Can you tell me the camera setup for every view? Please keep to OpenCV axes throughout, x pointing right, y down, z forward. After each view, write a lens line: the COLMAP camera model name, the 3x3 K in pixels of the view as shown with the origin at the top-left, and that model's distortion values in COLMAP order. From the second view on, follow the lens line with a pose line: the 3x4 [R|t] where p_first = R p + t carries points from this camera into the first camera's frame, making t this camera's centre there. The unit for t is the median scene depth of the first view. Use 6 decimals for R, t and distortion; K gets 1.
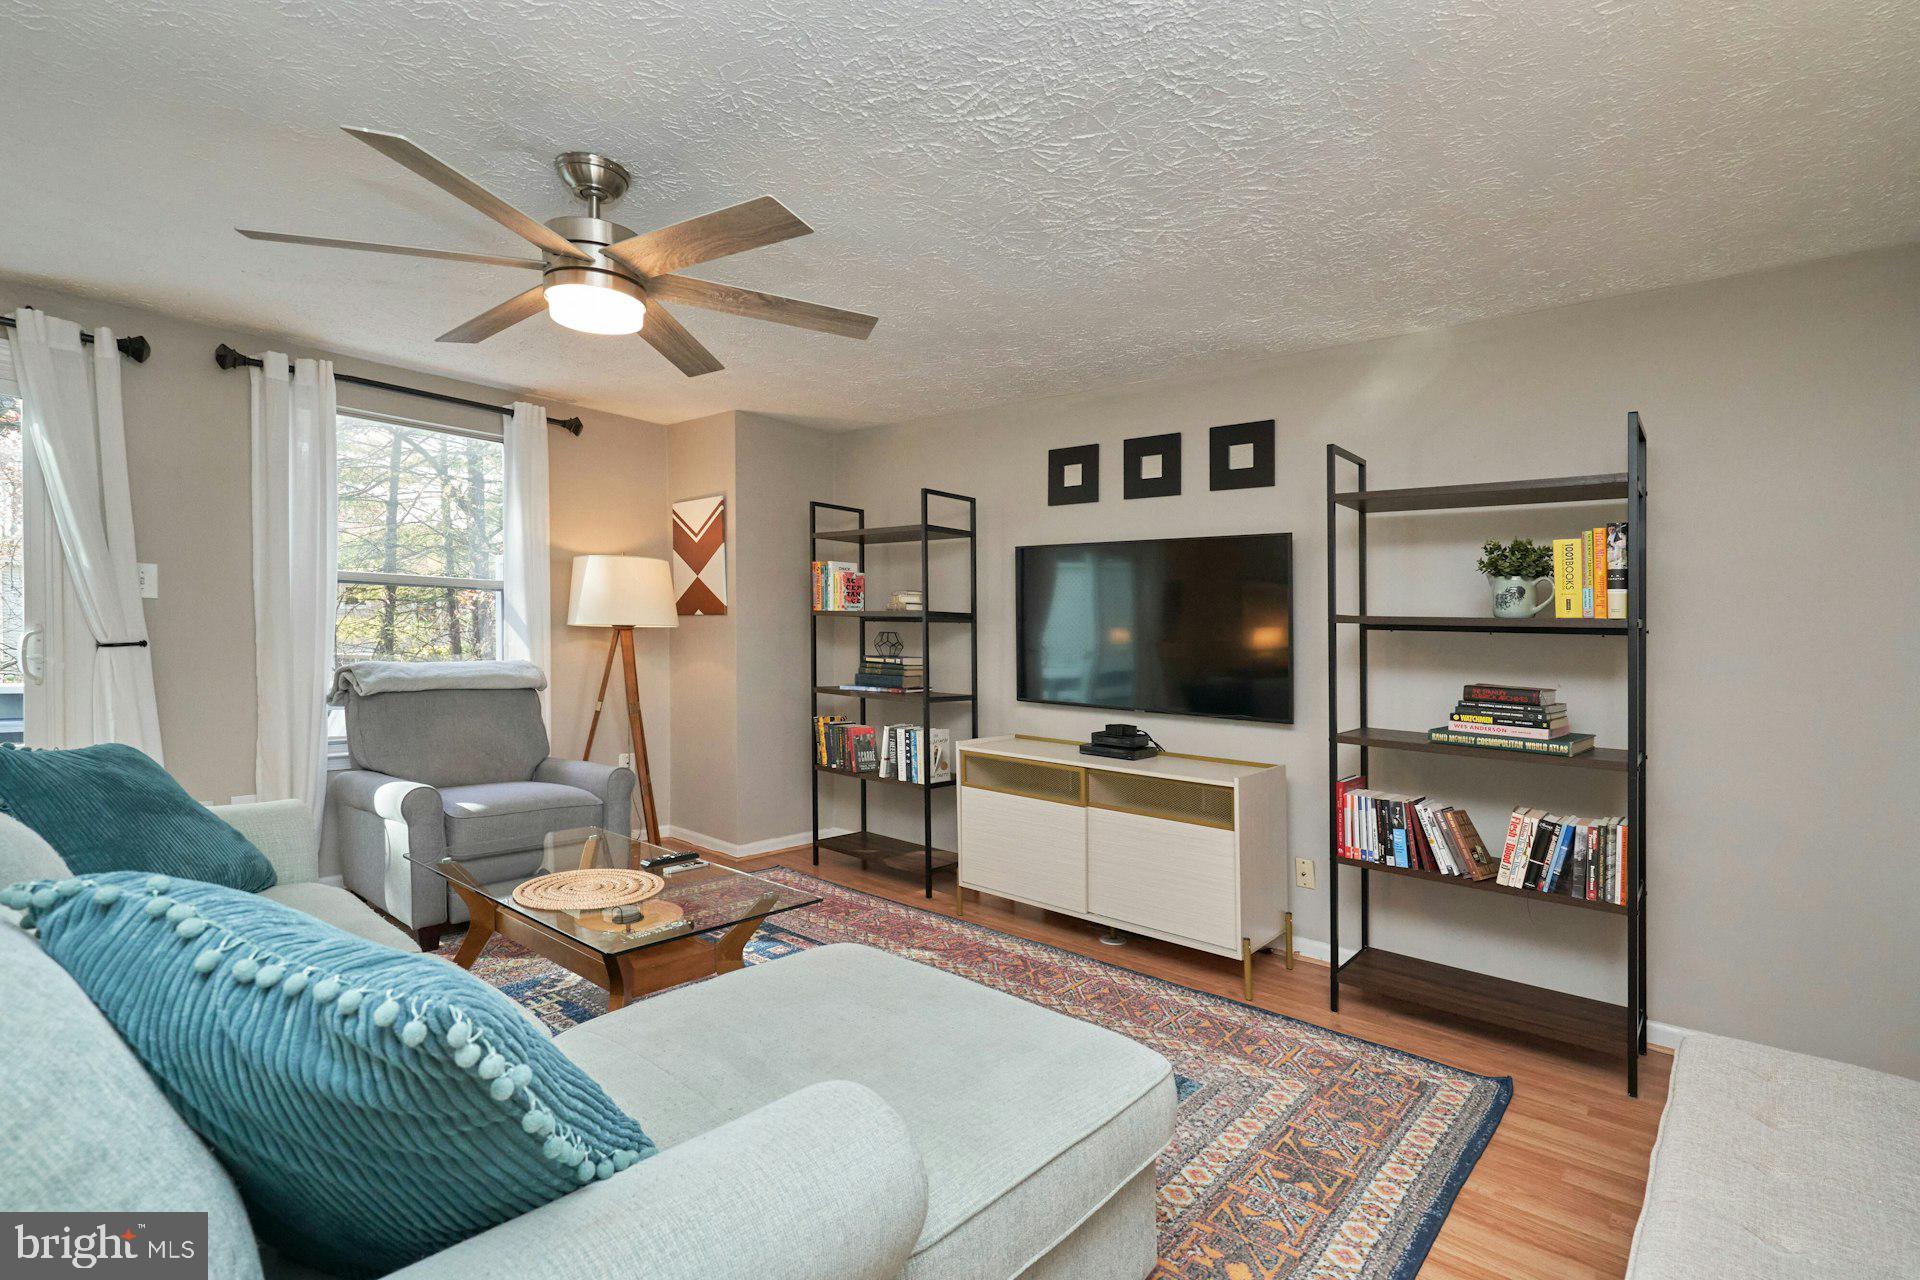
lens RADIAL K [[902.9, 0, 960.0], [0, 902.9, 640.0], [0, 0, 1]] dist [0.000149, 0.000441]
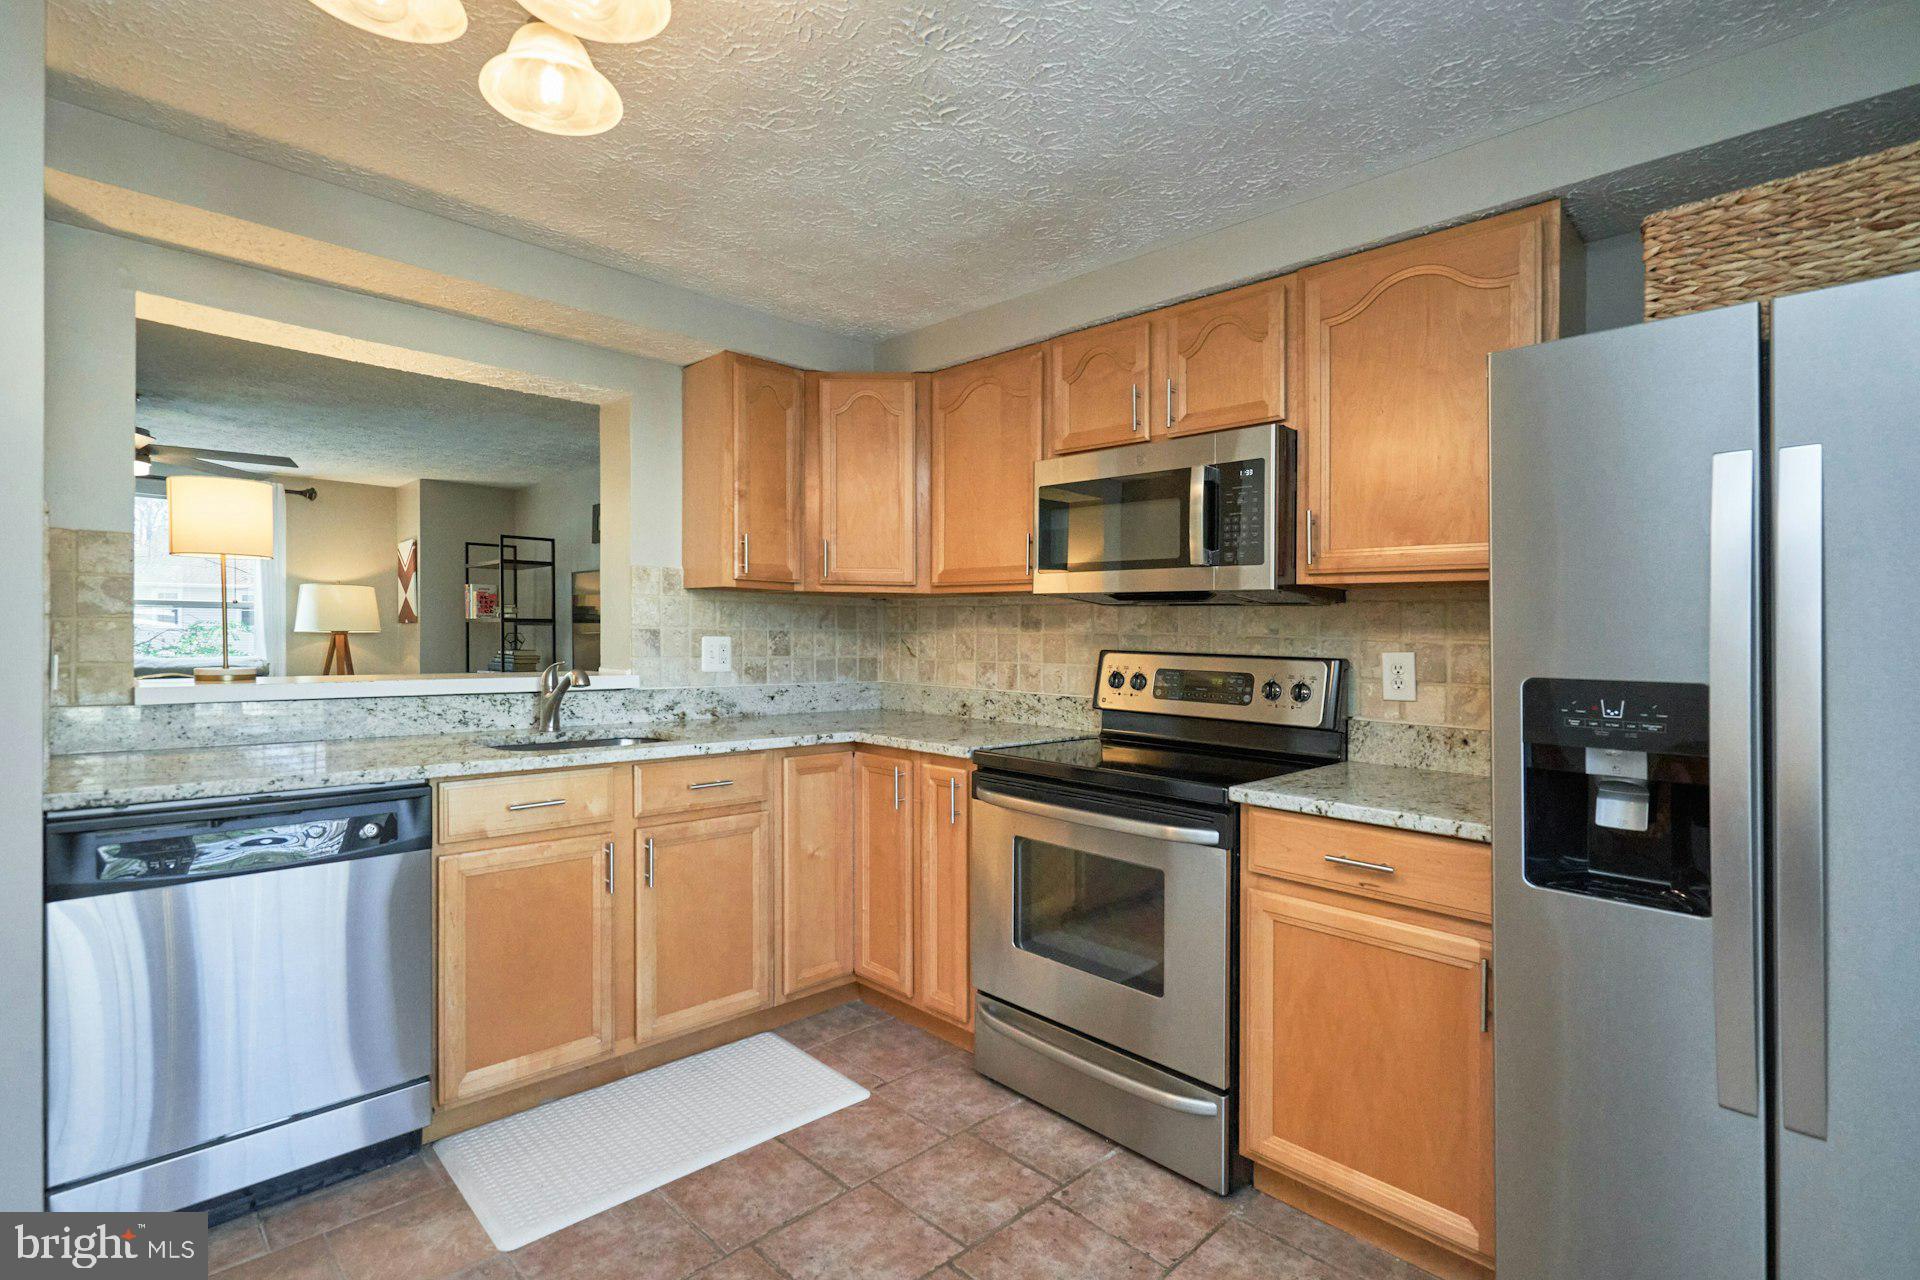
lens RADIAL K [[902.9, 0, 960.0], [0, 902.9, 640.0], [0, 0, 1]] dist [0.000149, 0.000441]
pose [[0.996021, -0.016223, -0.087631, 1.047288], [0.016538, 0.999859, 0.002872, 0.013640], [0.087572, -0.004310, 0.996149, -0.497907]]
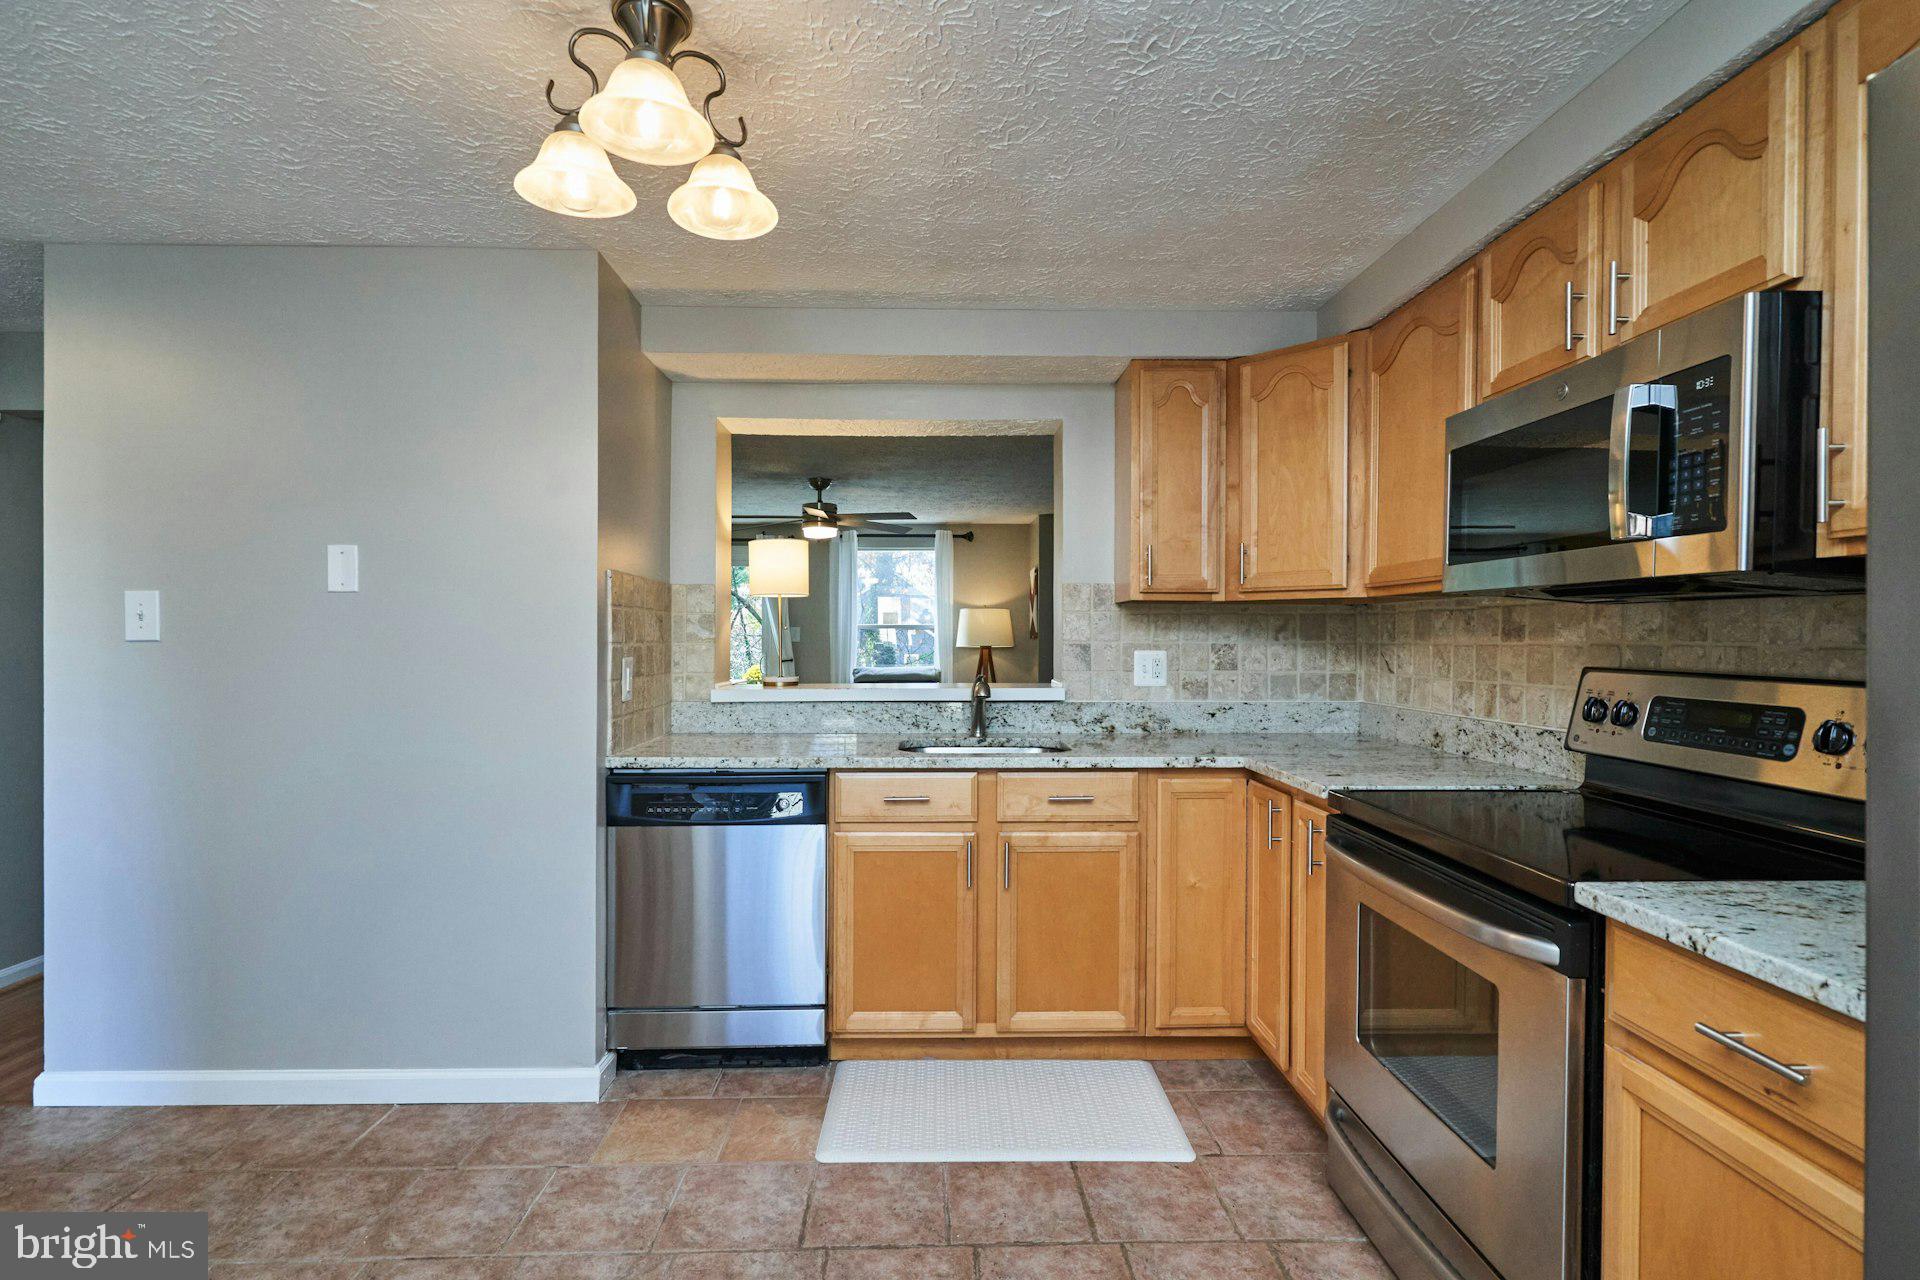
lens RADIAL K [[911.7, 0, 959.6], [0, 911.7, 660.0], [0, 0, 1]] dist [0.005999, 0.000028]
pose [[0.664861, -0.014563, -0.746825, 1.316292], [0.021452, 0.999770, -0.000397, 0.014479], [0.746659, -0.015757, 0.665021, -0.329637]]
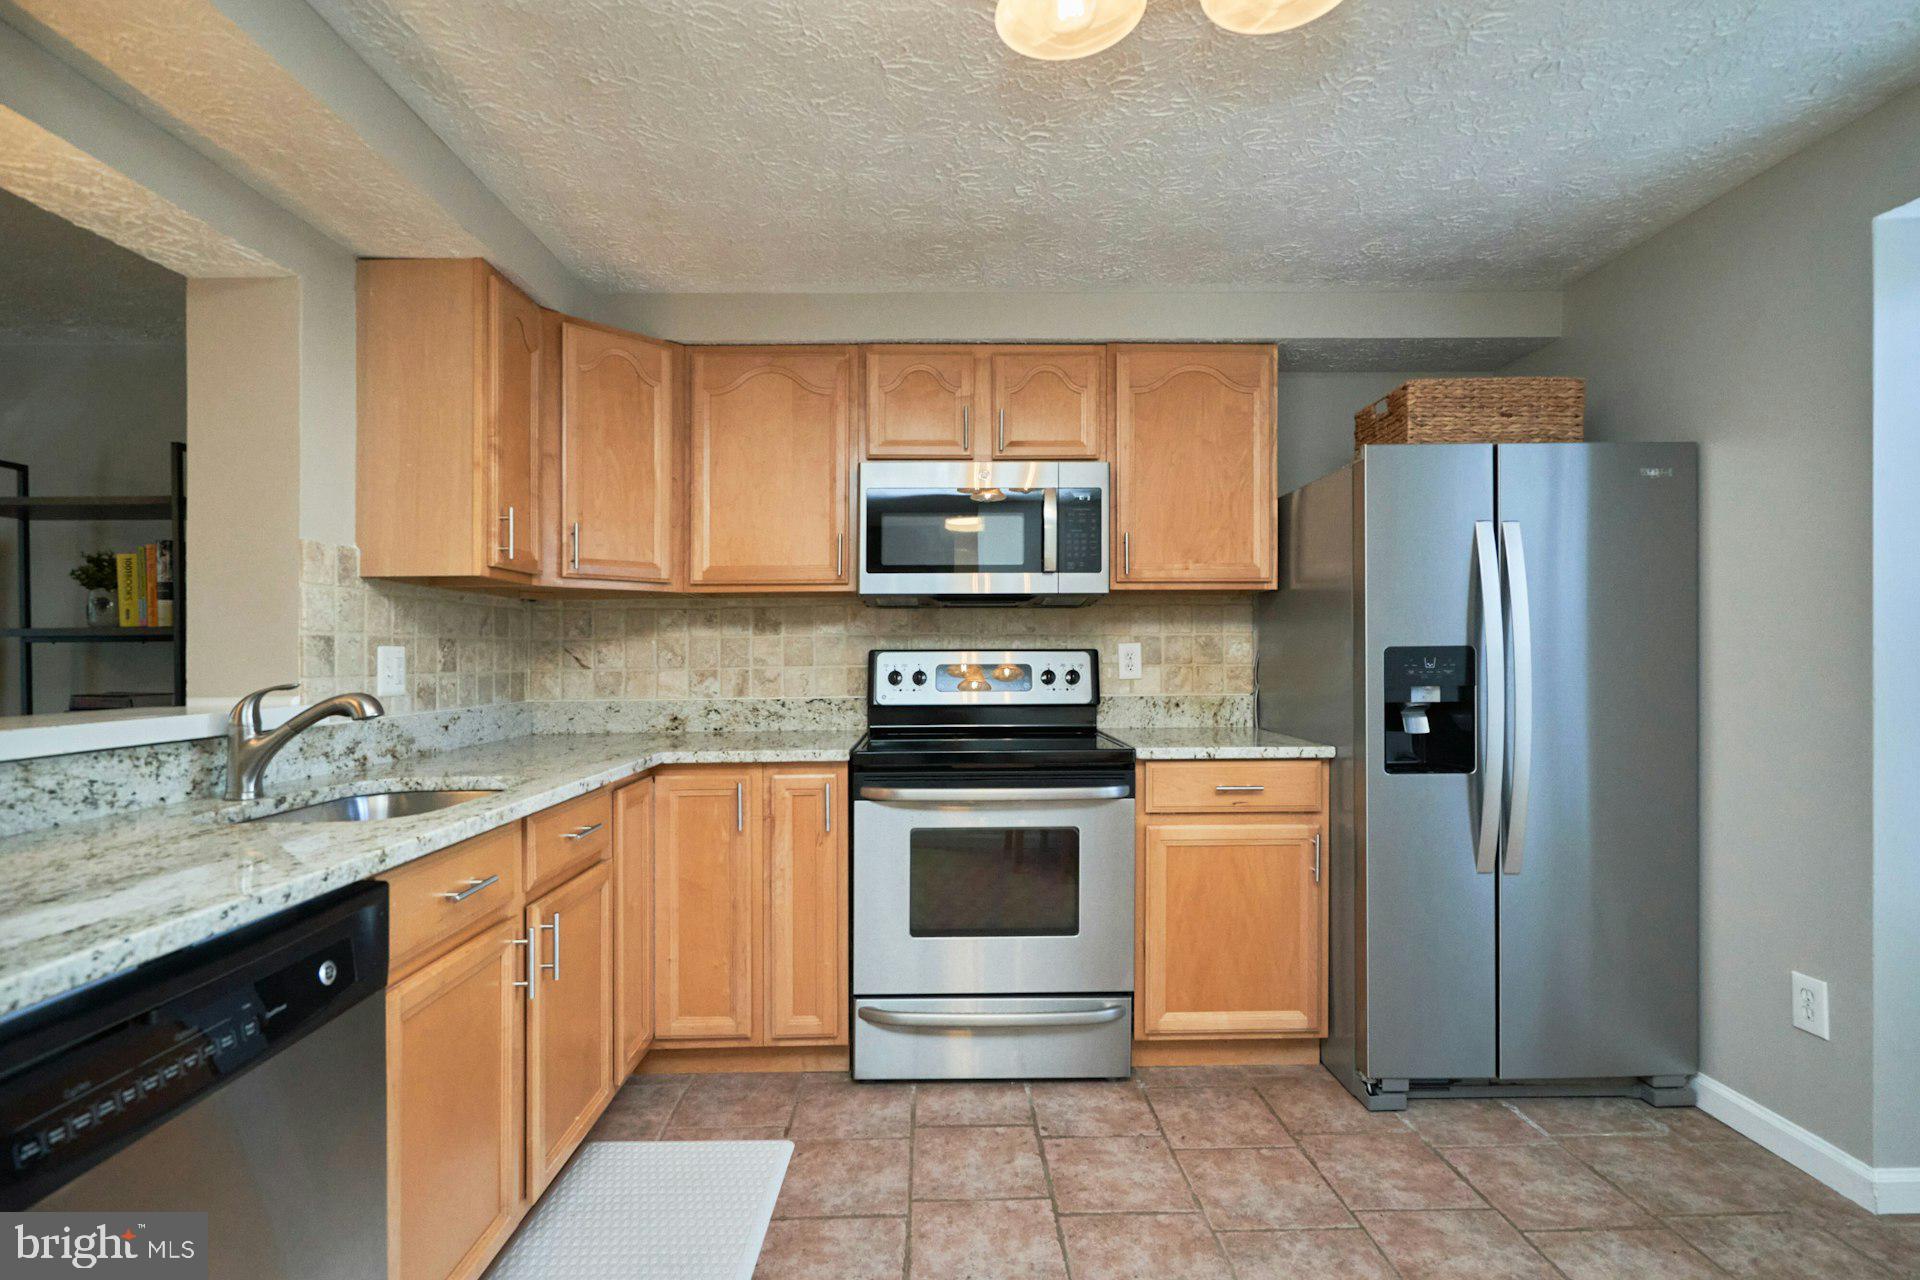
lens RADIAL K [[903.0, 0, 946.9], [0, 903.0, 651.2], [0, 0, 1]] dist [-0.001009, -0.000039]
pose [[0.751700, -0.039838, 0.658301, 0.514543], [0.036340, 0.999159, 0.018970, 0.014663], [-0.658503, 0.009663, 0.752516, -0.336785]]
